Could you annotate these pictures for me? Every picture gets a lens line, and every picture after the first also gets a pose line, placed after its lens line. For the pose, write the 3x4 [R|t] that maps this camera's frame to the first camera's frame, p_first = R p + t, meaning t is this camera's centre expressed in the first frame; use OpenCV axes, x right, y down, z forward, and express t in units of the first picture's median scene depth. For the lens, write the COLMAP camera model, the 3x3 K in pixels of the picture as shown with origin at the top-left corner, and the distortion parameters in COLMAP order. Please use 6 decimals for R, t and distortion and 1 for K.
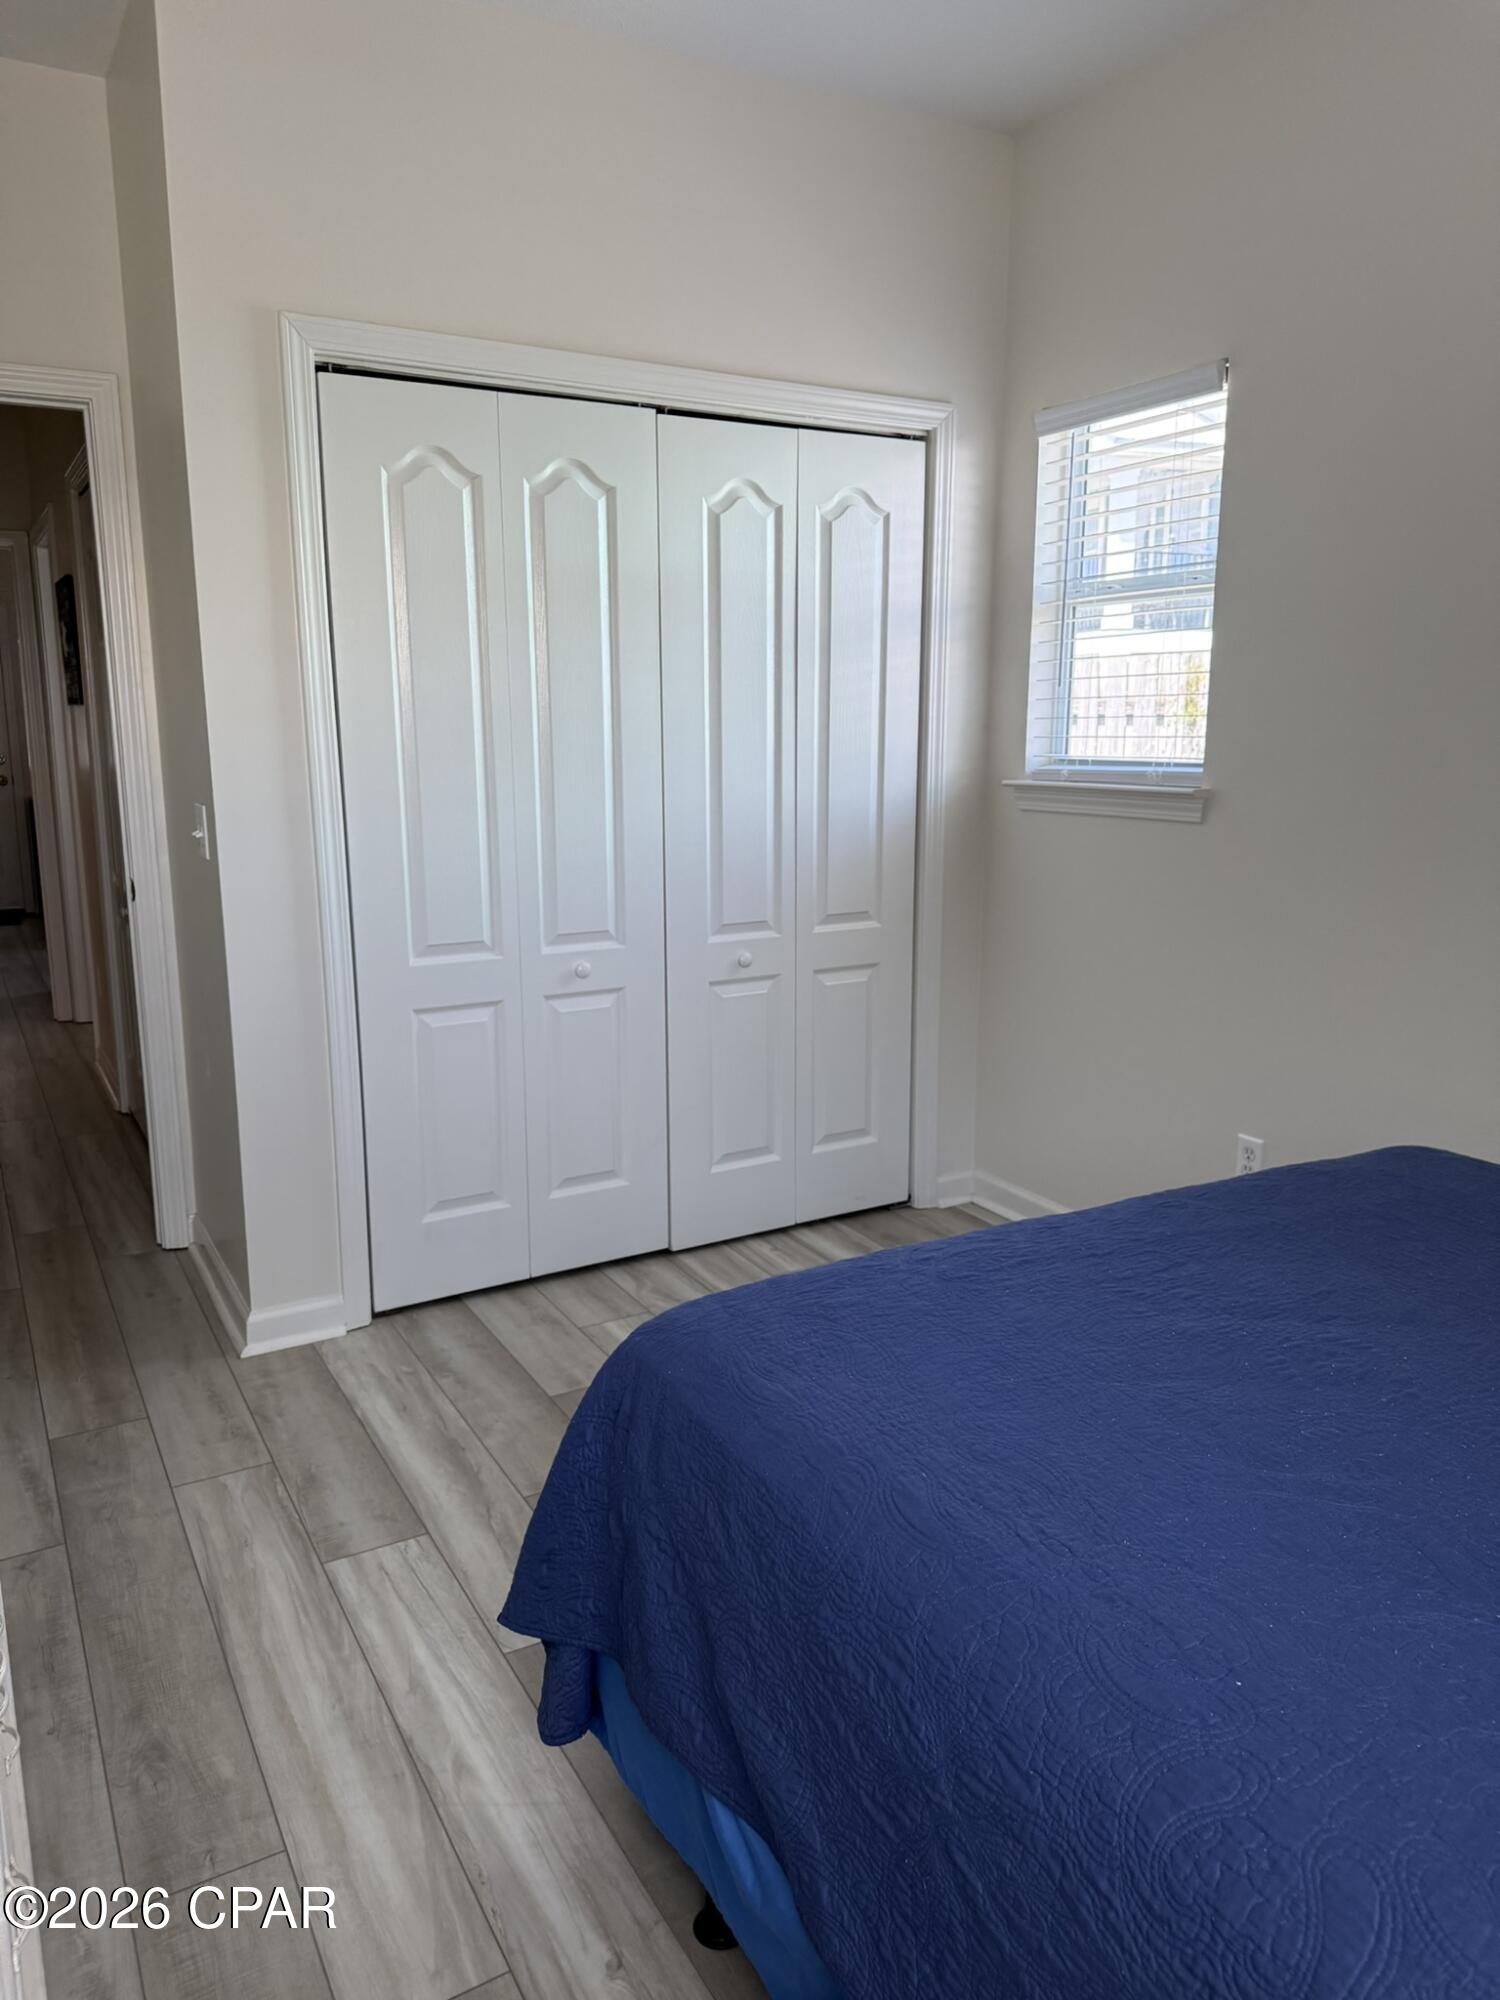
lens RADIAL K [[1398.6, 0, 747.9], [0, 1398.6, 999.2], [0, 0, 1]] dist [0.004988, 0.000645]
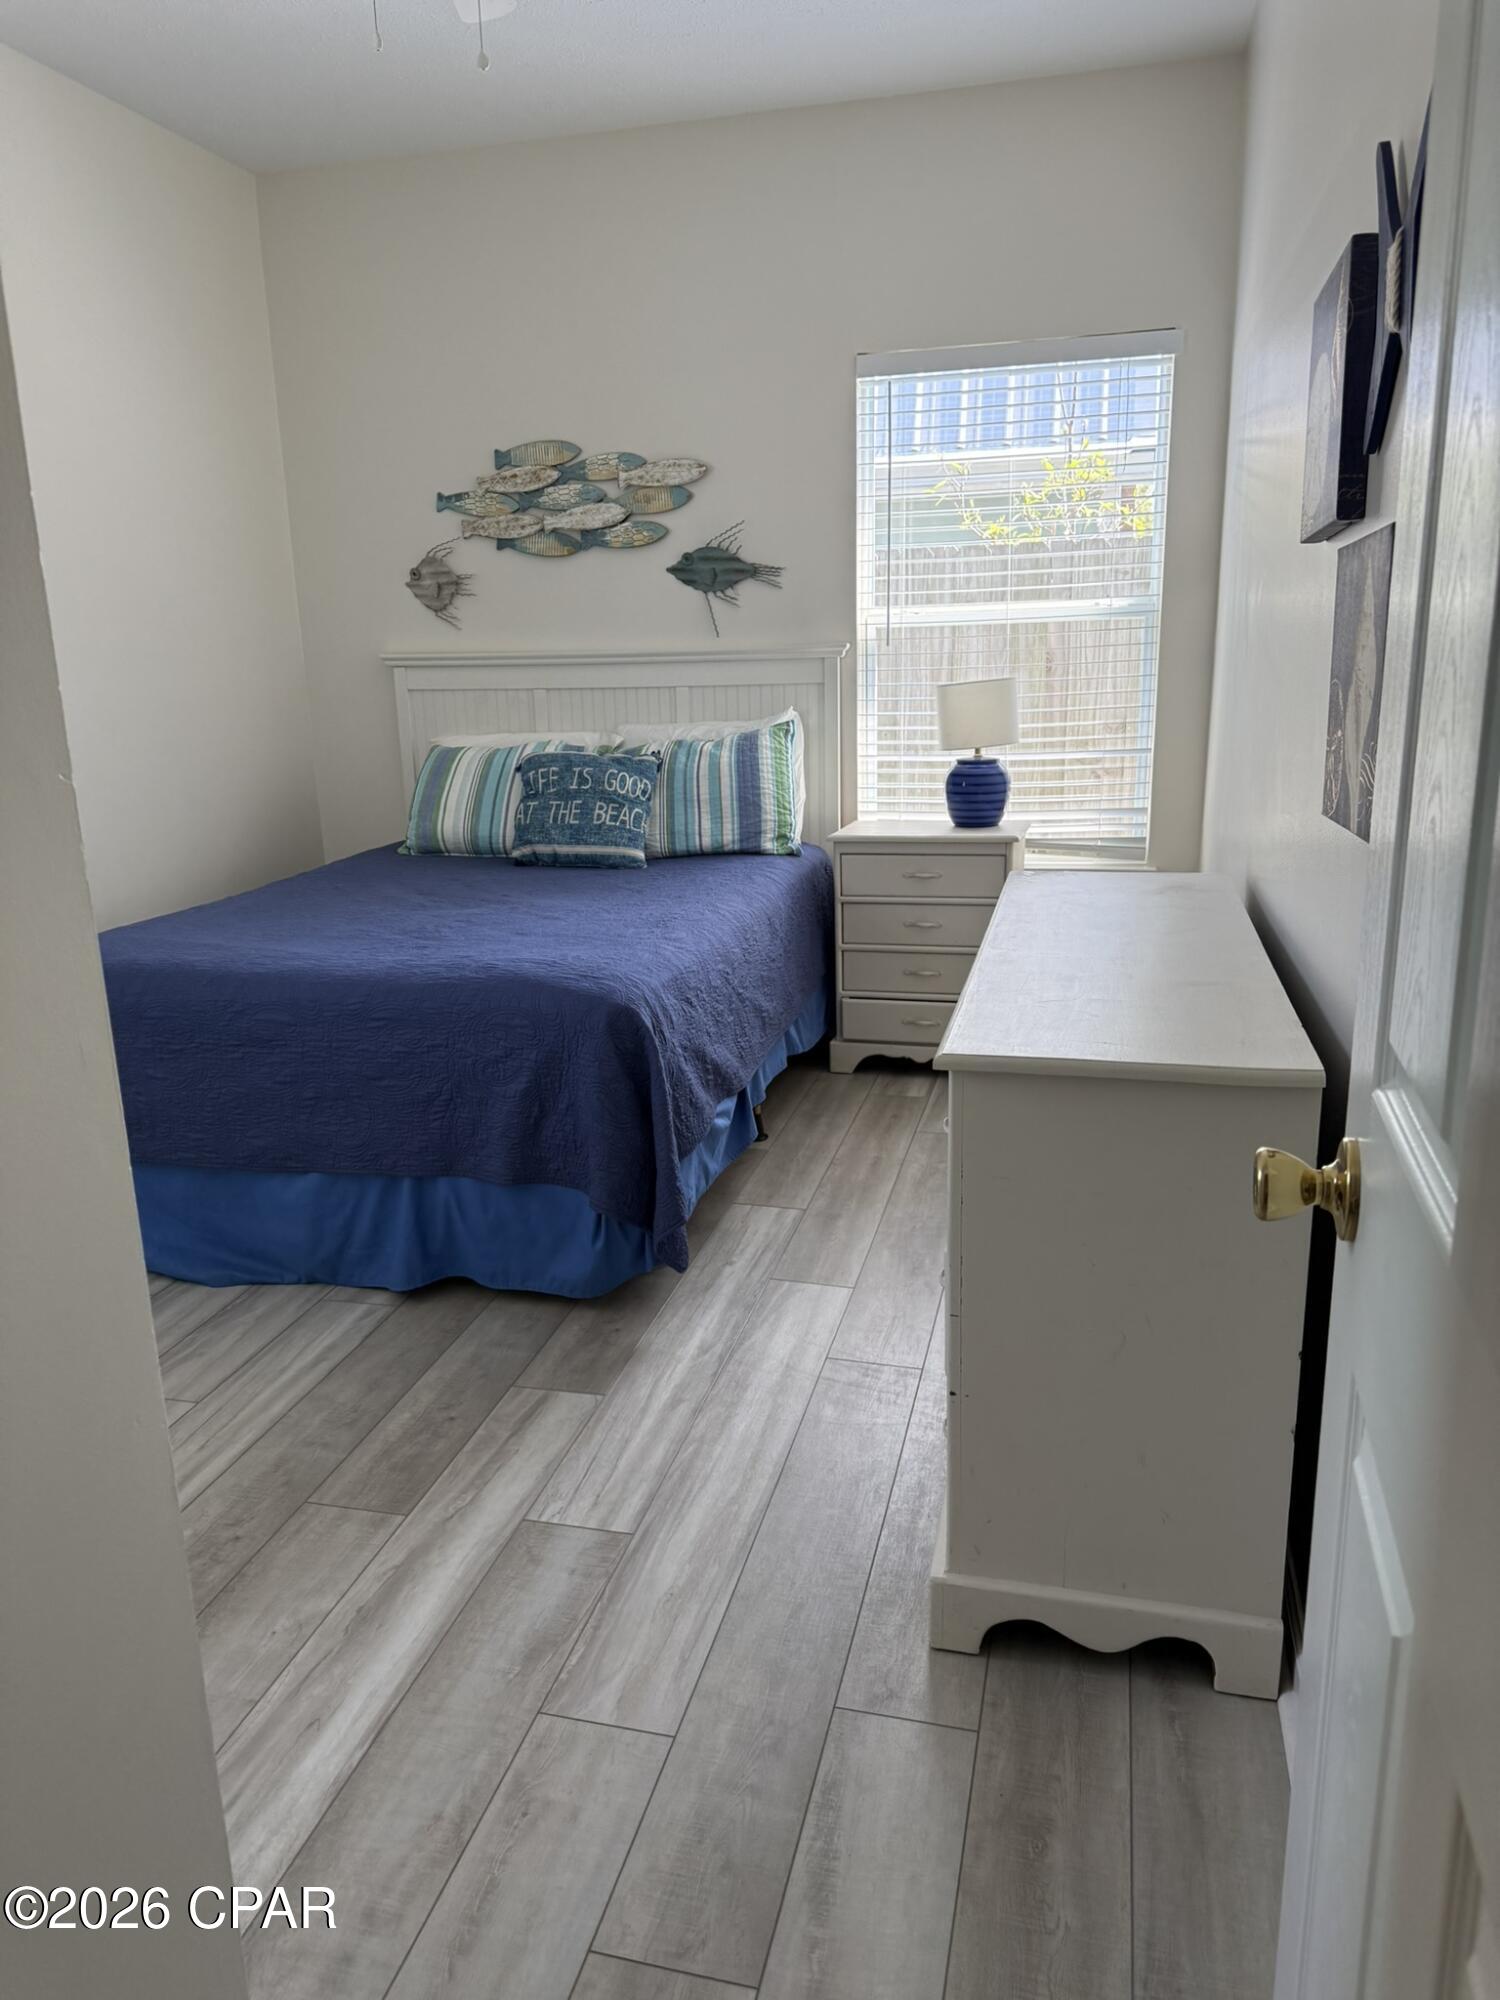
lens RADIAL K [[1398.6, 0, 745.9], [0, 1398.6, 998.8], [0, 0, 1]] dist [0.004988, 0.000645]
pose [[-0.712673, -0.146259, 0.686080, -0.882034], [0.181620, 0.906205, 0.381846, -0.231351], [-0.677578, 0.396737, -0.619265, 1.307329]]
